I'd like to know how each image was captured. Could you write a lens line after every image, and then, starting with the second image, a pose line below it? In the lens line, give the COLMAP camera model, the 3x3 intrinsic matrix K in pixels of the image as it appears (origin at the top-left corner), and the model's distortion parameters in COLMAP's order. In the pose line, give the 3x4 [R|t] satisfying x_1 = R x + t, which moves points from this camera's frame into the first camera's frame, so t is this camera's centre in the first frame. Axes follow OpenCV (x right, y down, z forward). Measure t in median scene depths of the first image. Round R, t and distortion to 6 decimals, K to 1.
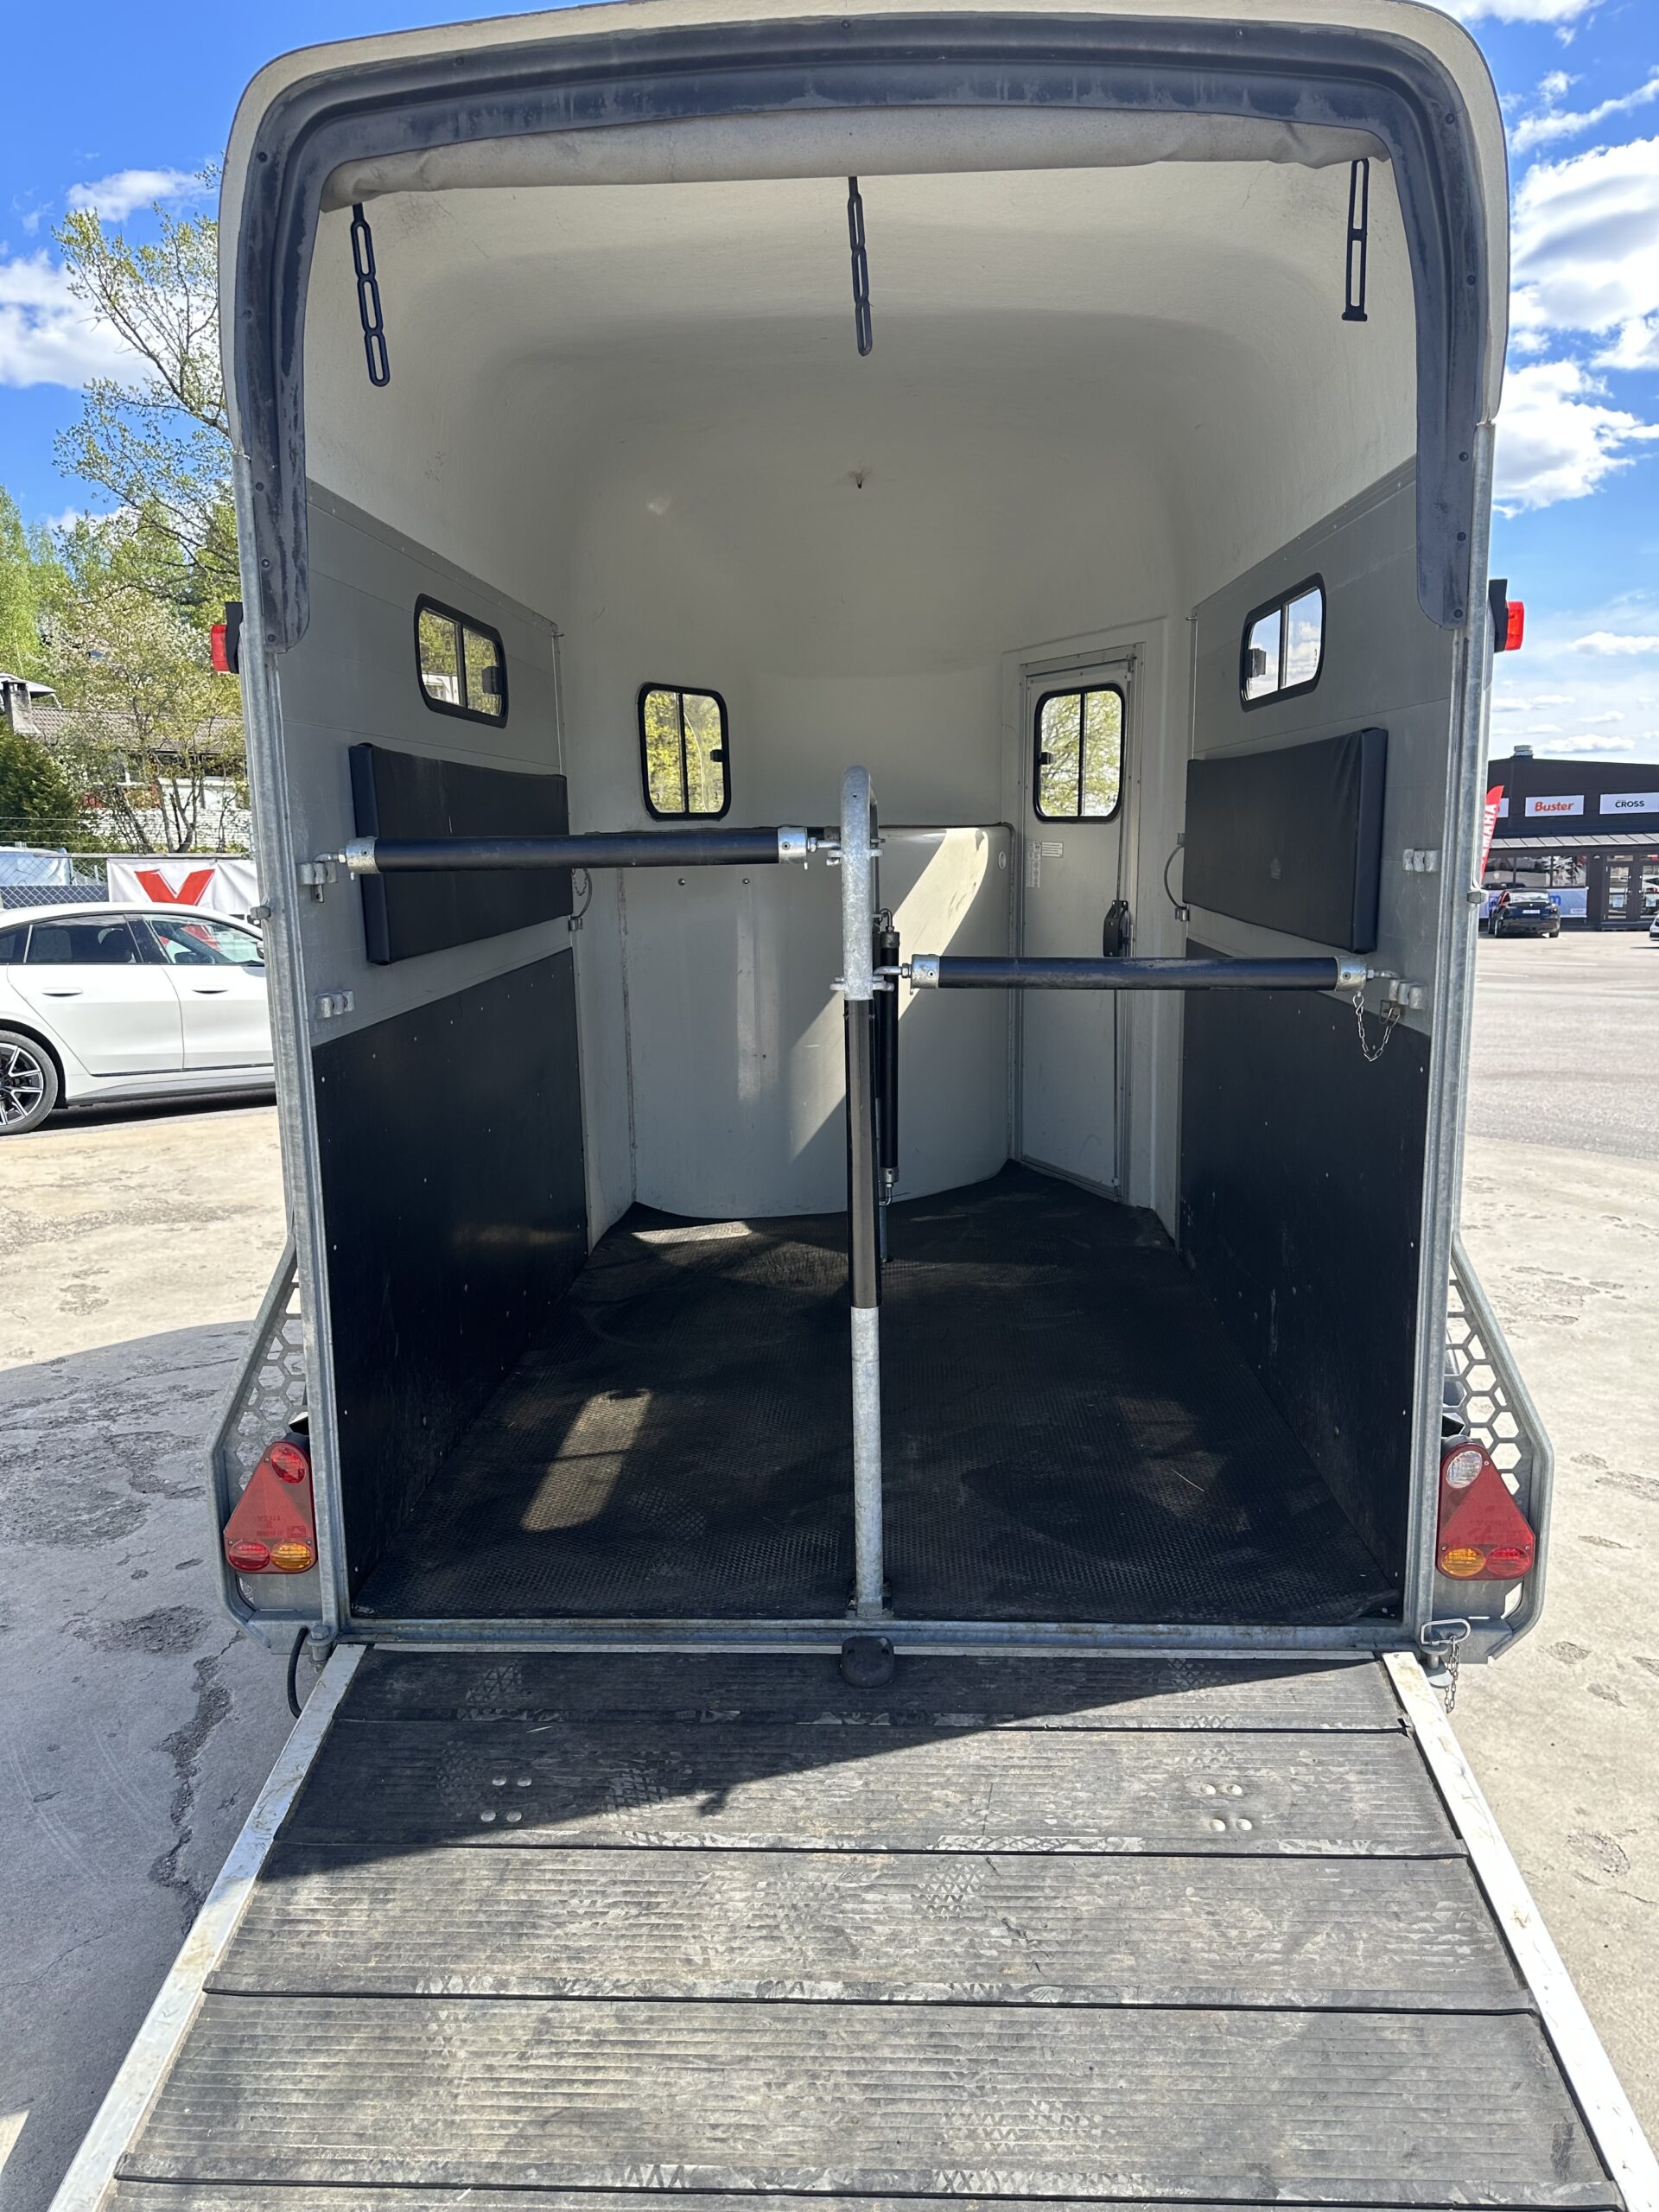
lens RADIAL K [[1541.7, 0, 829.5], [0, 1541.7, 1106.0], [0, 0, 1]] dist [0.036592, -0.040125]
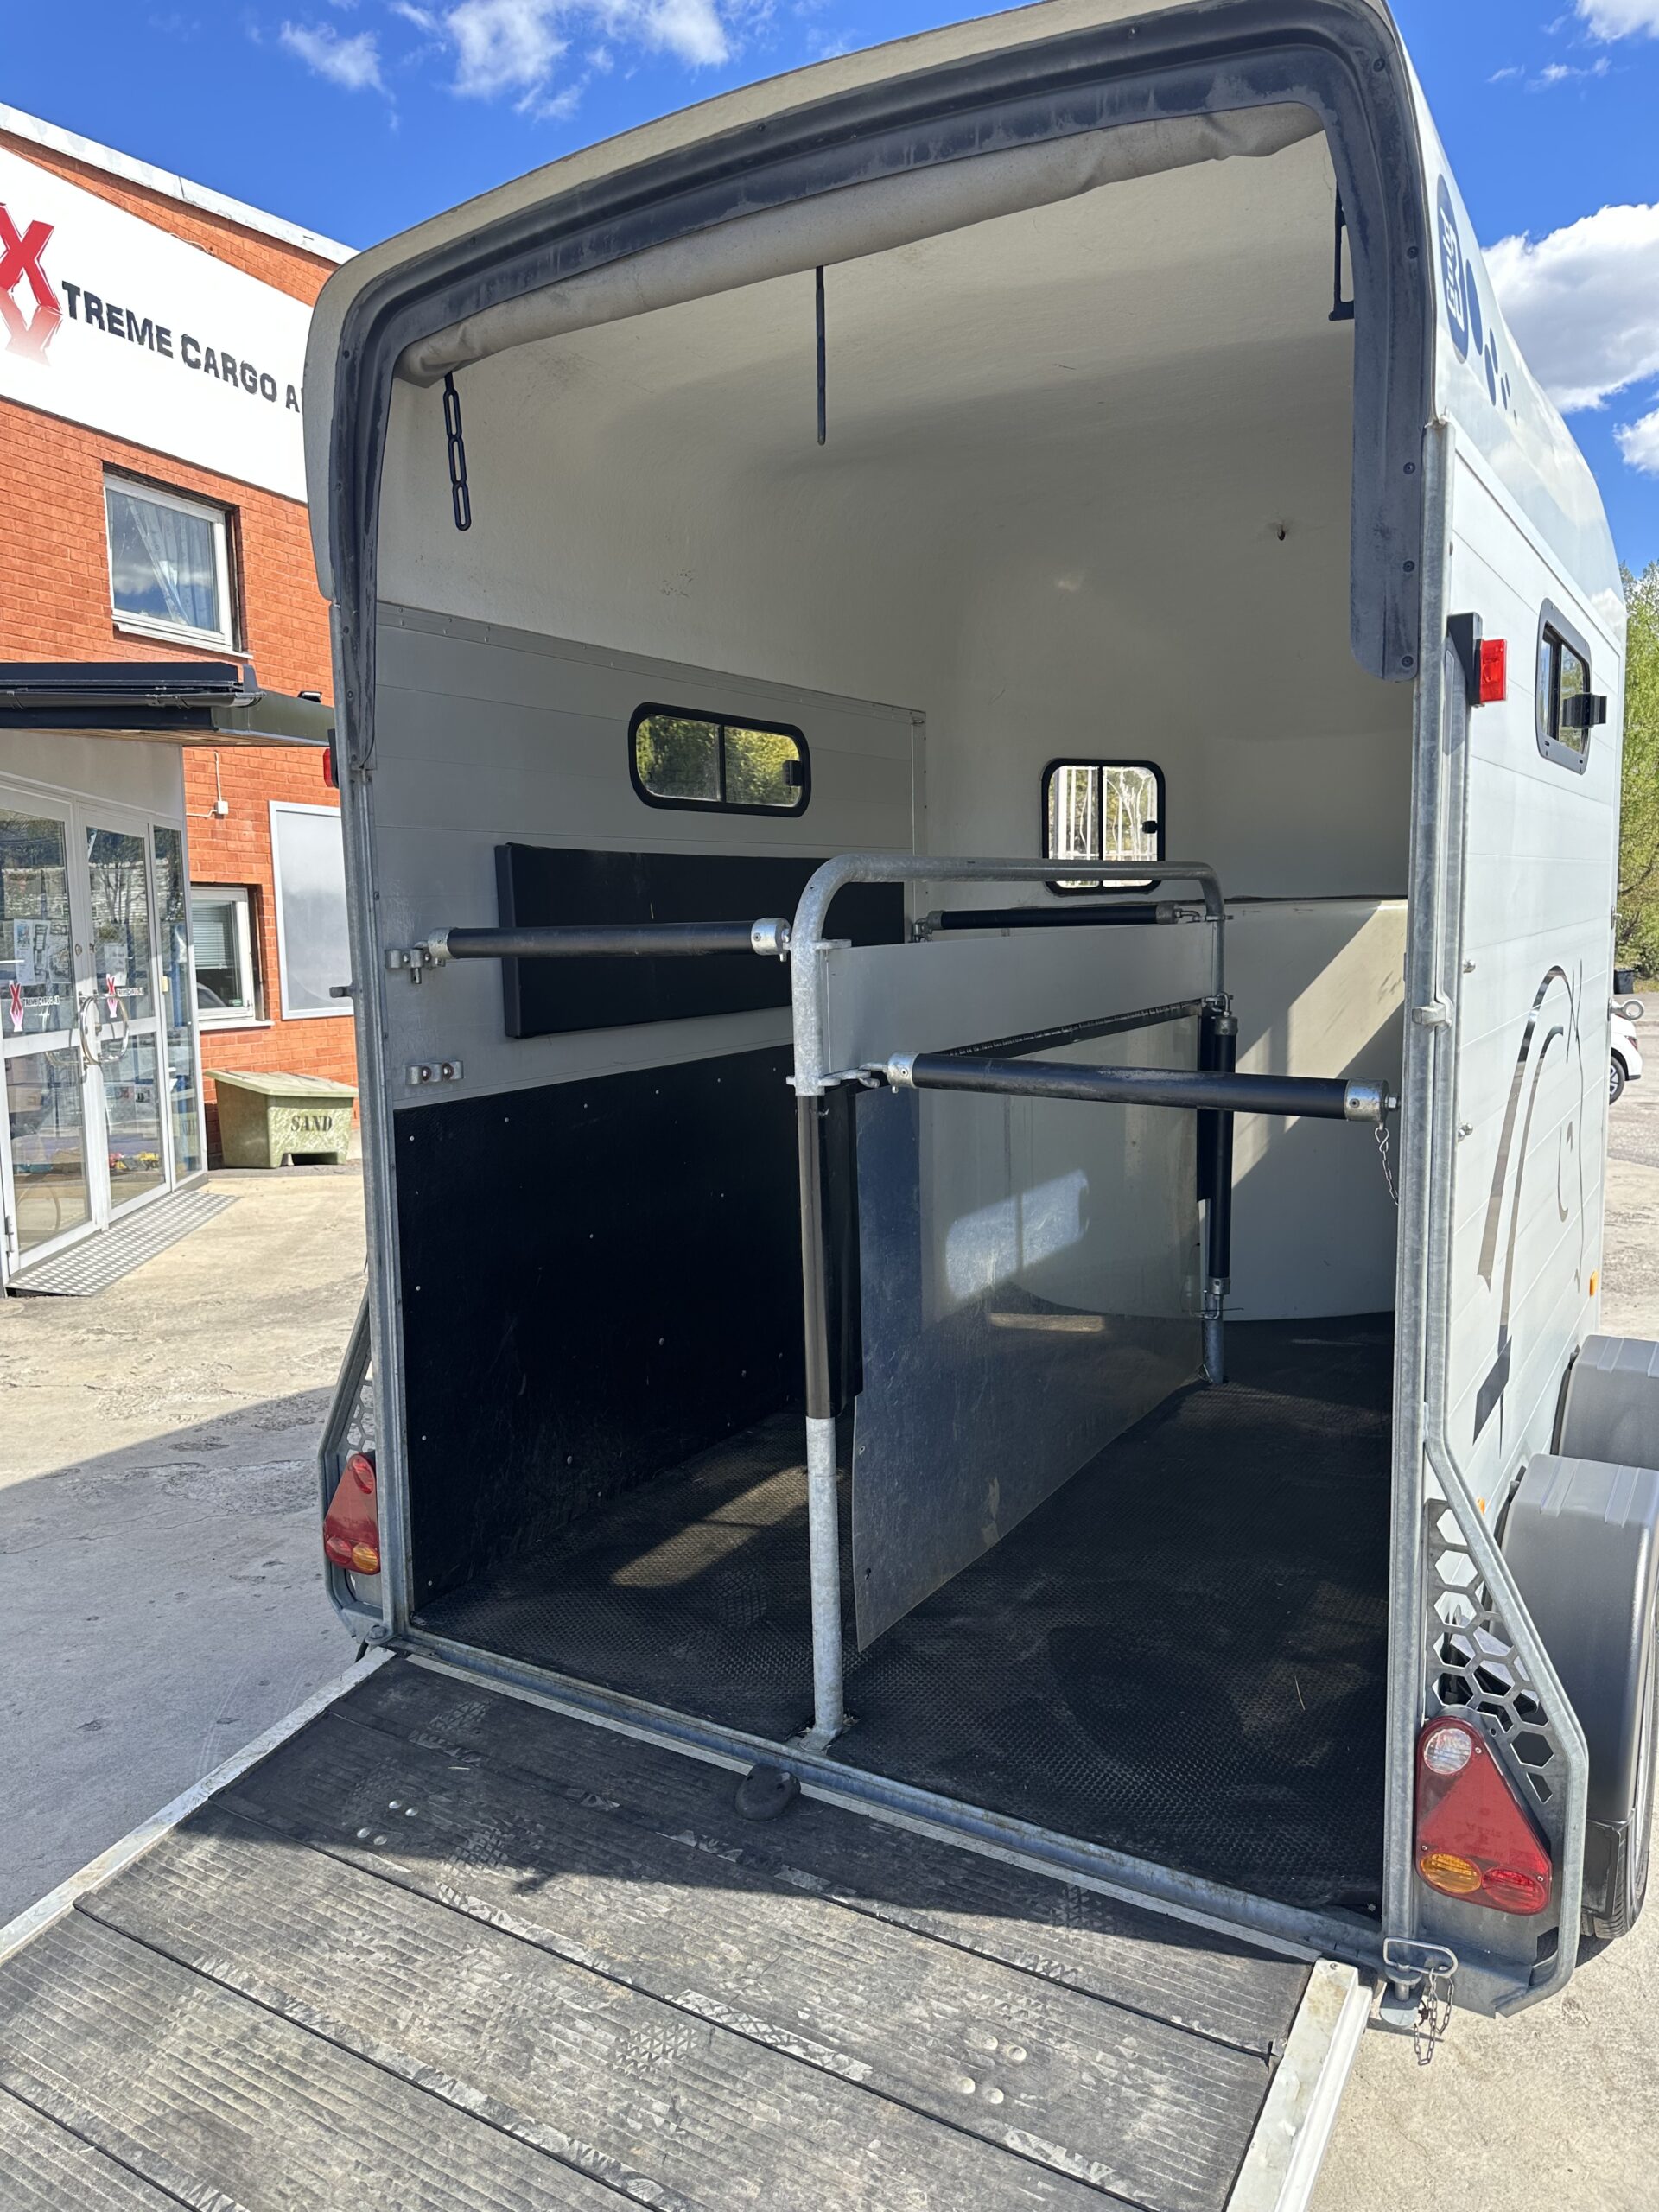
lens RADIAL K [[1551.5, 0, 830.3], [0, 1551.5, 1091.5], [0, 0, 1]] dist [0.029375, -0.028759]
pose [[0.875484, 0.057901, -0.479767, 0.551694], [-0.080266, 0.996429, -0.026214, -0.052609], [0.476535, 0.061459, 0.877004, 0.171446]]
